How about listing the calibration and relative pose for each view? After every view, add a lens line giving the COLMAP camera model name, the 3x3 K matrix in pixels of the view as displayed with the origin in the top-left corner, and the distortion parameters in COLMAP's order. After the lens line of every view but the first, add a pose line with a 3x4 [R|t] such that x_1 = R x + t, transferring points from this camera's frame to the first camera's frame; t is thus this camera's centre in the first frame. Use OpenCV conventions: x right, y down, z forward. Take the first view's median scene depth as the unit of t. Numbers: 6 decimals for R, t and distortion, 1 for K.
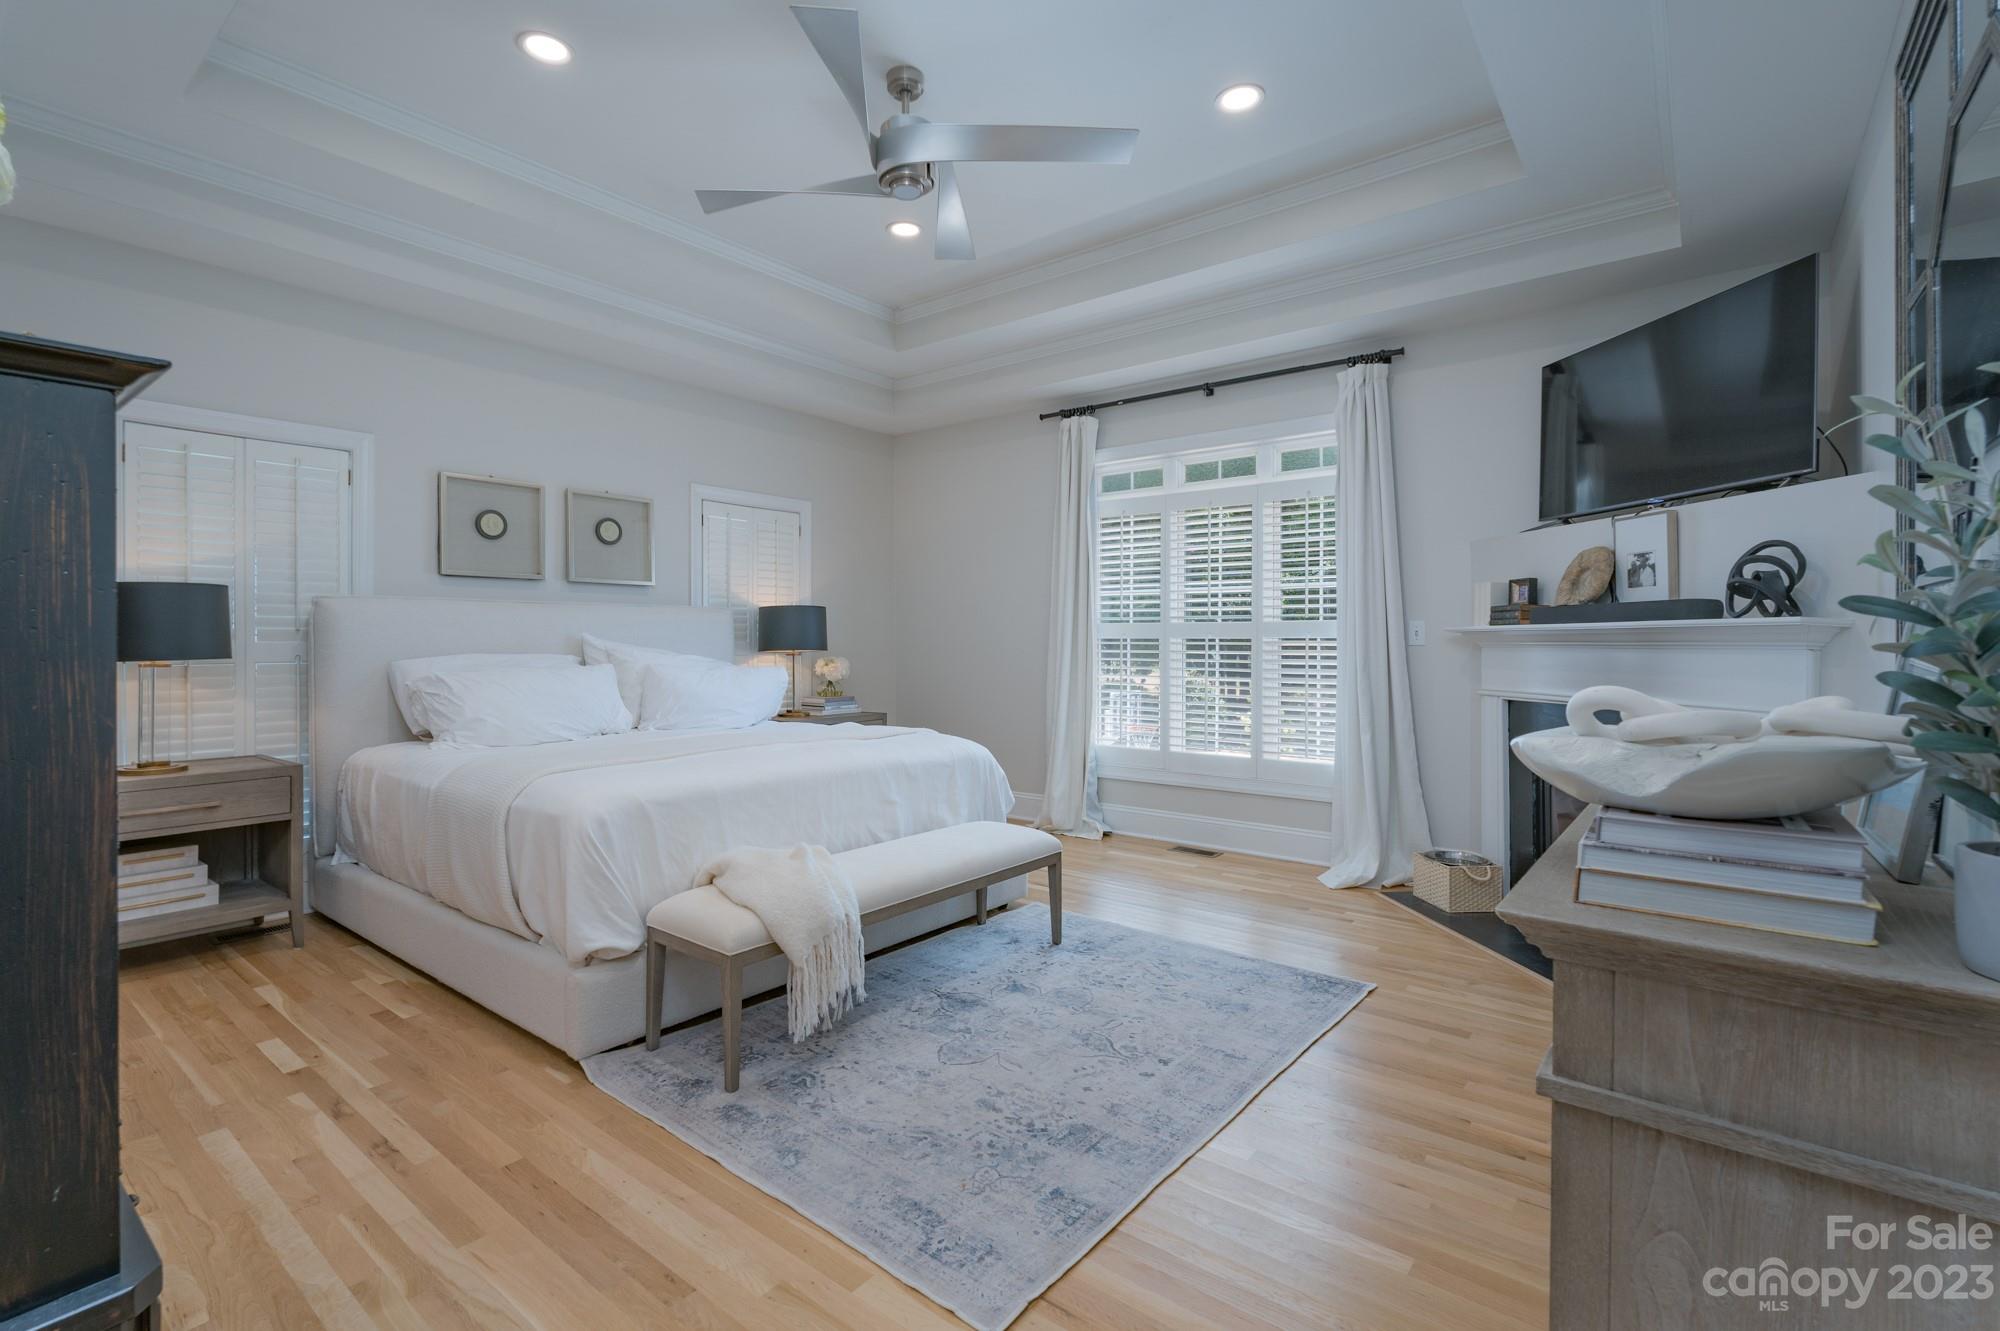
lens RADIAL K [[905.3, 0, 996.7], [0, 905.3, 628.0], [0, 0, 1]] dist [-0.006850, 0.000870]
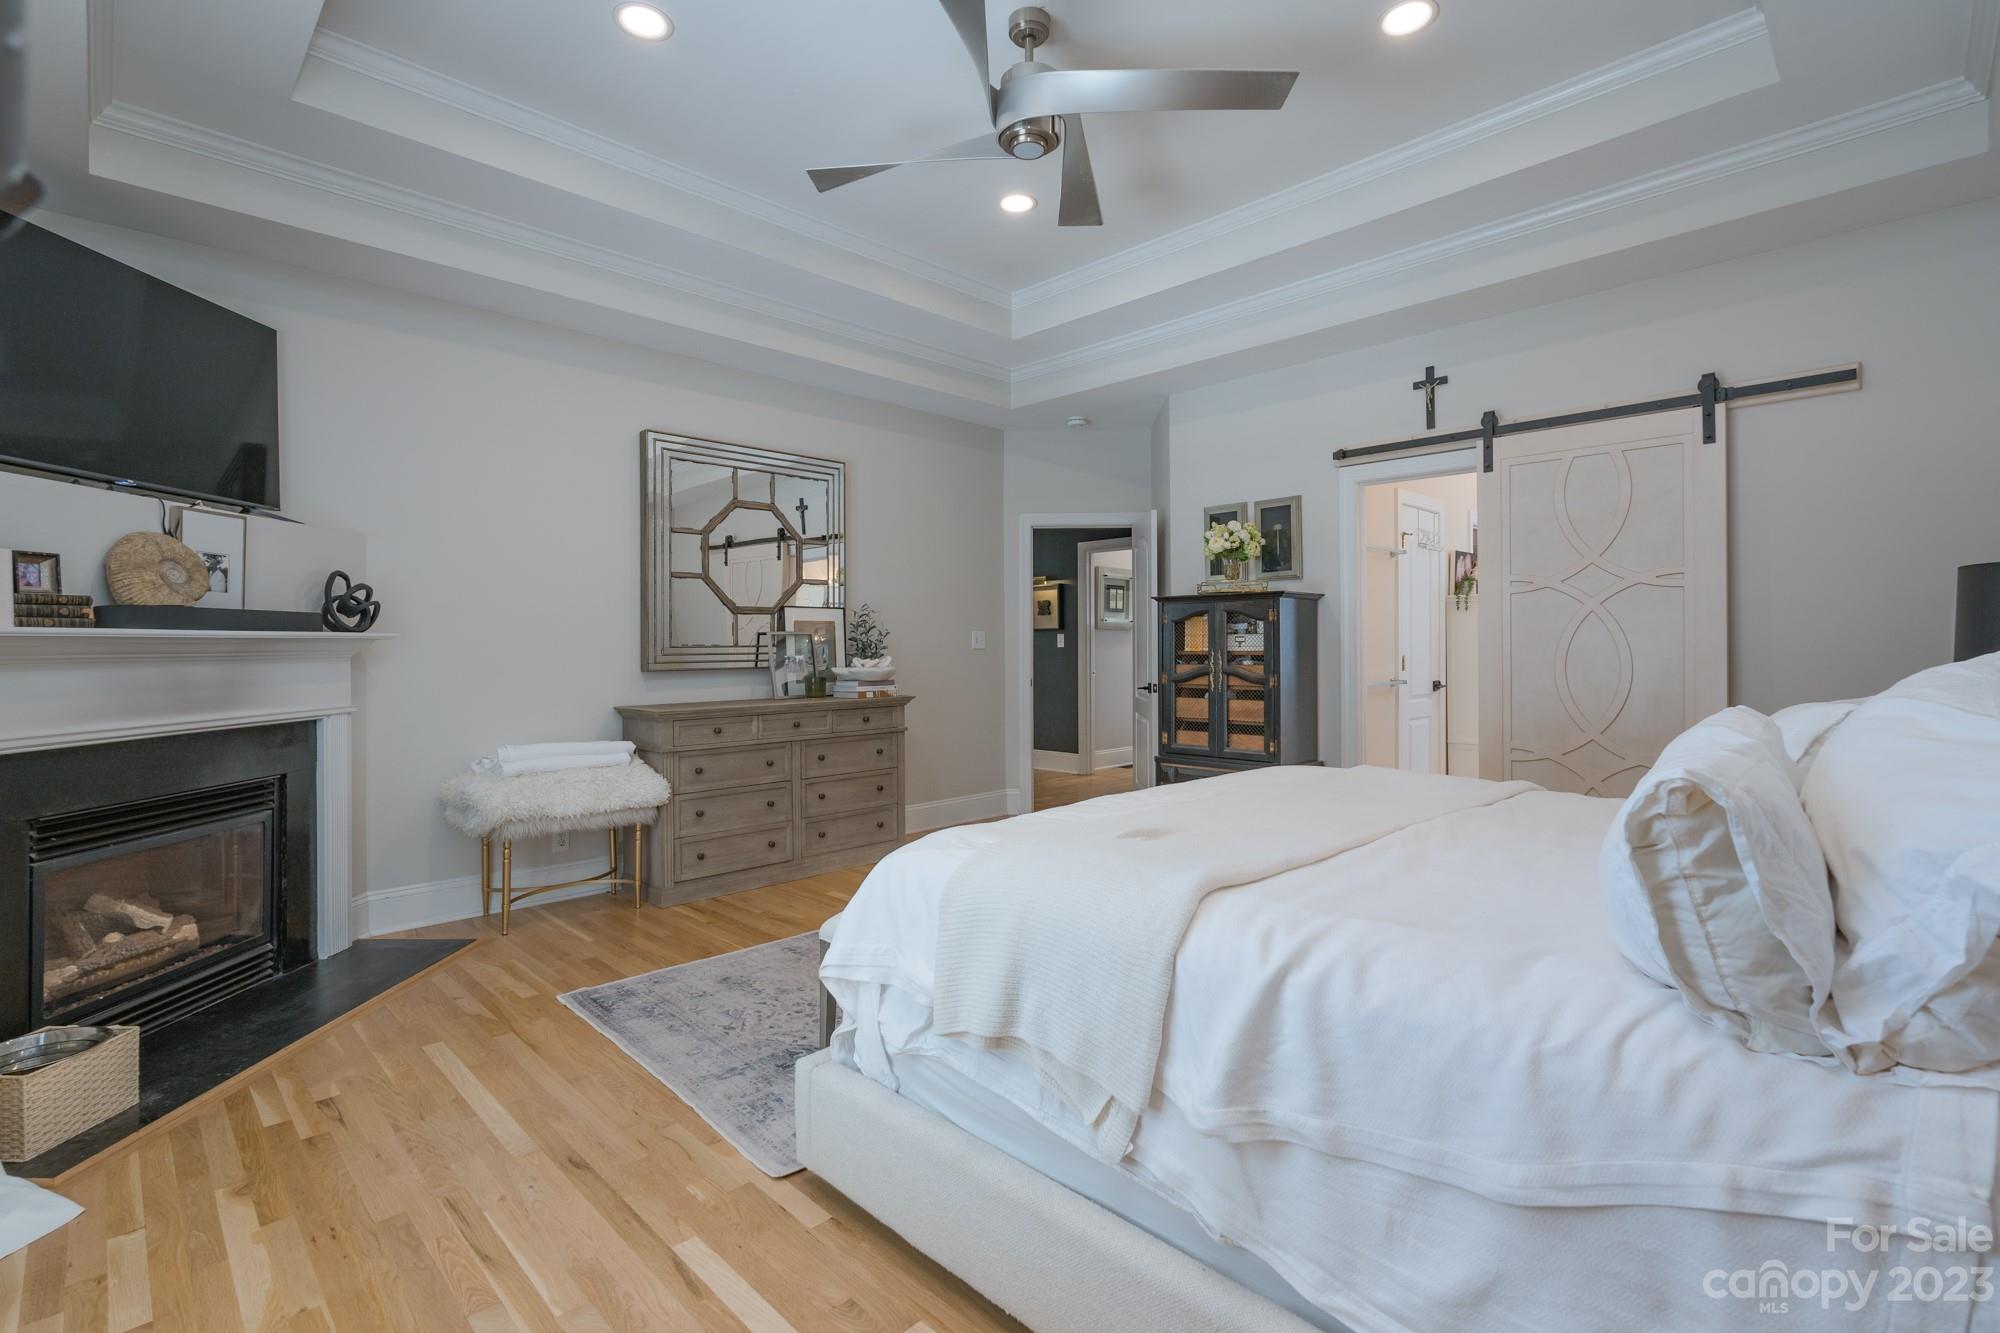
lens RADIAL K [[905.3, 0, 995.1], [0, 905.3, 656.9], [0, 0, 1]] dist [-0.006850, 0.000870]
pose [[-0.993240, 0.011104, 0.115546, -0.163541], [0.010615, 0.999932, -0.004844, 0.032450], [-0.115592, -0.003585, -0.993290, 1.826659]]
